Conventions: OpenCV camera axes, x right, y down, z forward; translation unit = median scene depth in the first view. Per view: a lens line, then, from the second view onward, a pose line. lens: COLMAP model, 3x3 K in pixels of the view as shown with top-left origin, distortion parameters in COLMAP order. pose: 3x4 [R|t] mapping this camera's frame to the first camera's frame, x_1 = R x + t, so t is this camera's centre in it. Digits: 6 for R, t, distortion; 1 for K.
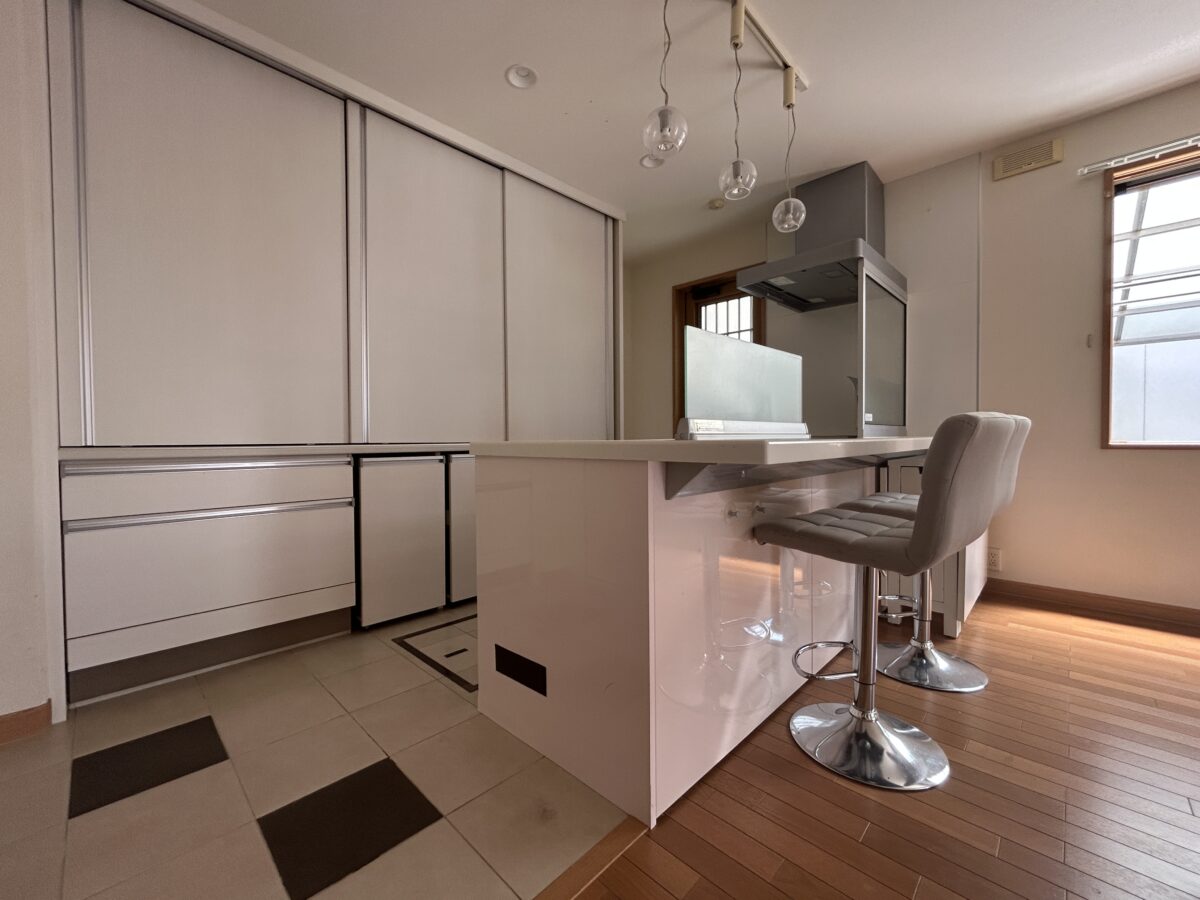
lens RADIAL K [[489.0, 0, 589.6], [0, 489.0, 448.3], [0, 0, 1]] dist [0.000150, 0.000624]
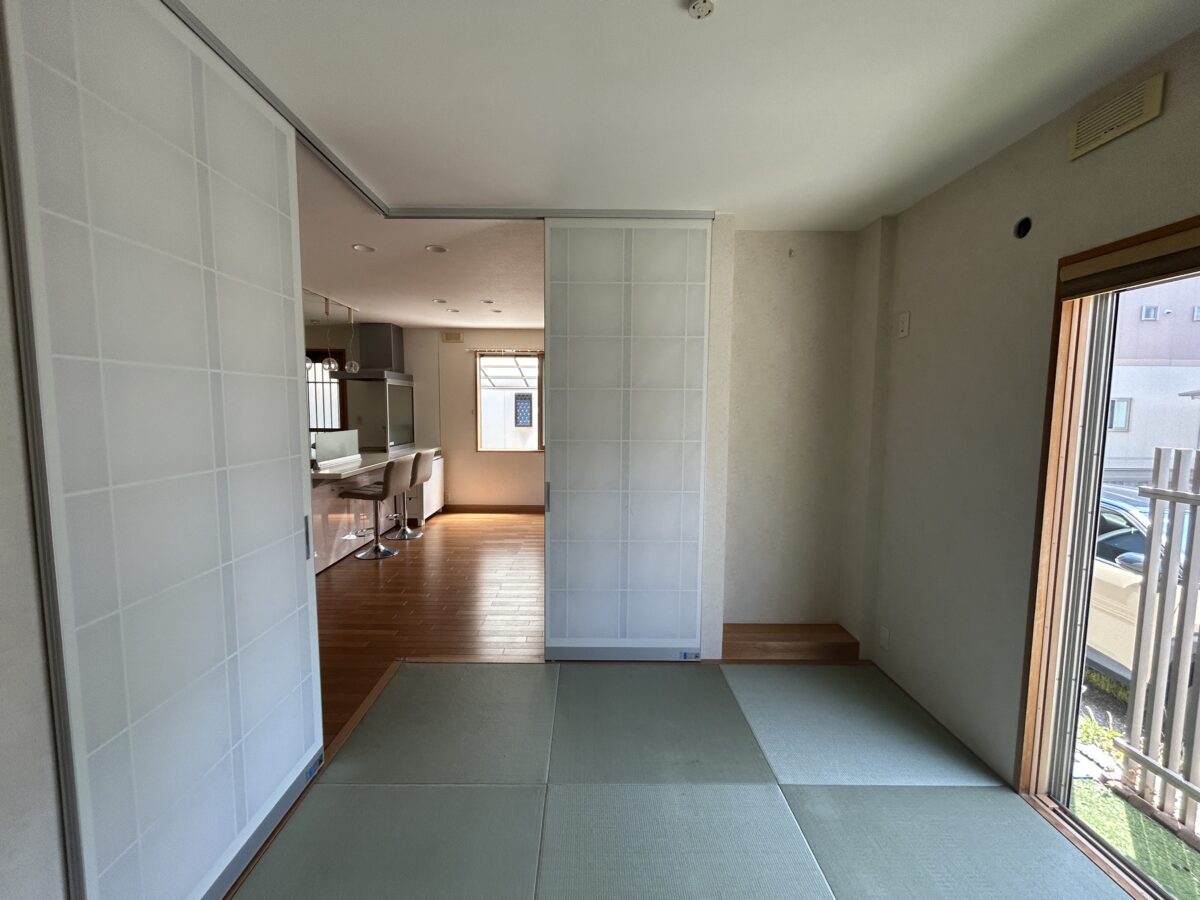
lens RADIAL K [[489.0, 0, 589.6], [0, 489.0, 448.3], [0, 0, 1]] dist [0.000150, 0.000624]
pose [[0.709584, -0.046814, 0.703064, -0.558859], [0.002516, 0.997952, 0.063910, -0.251853], [-0.704617, -0.043581, 0.708249, -1.812249]]
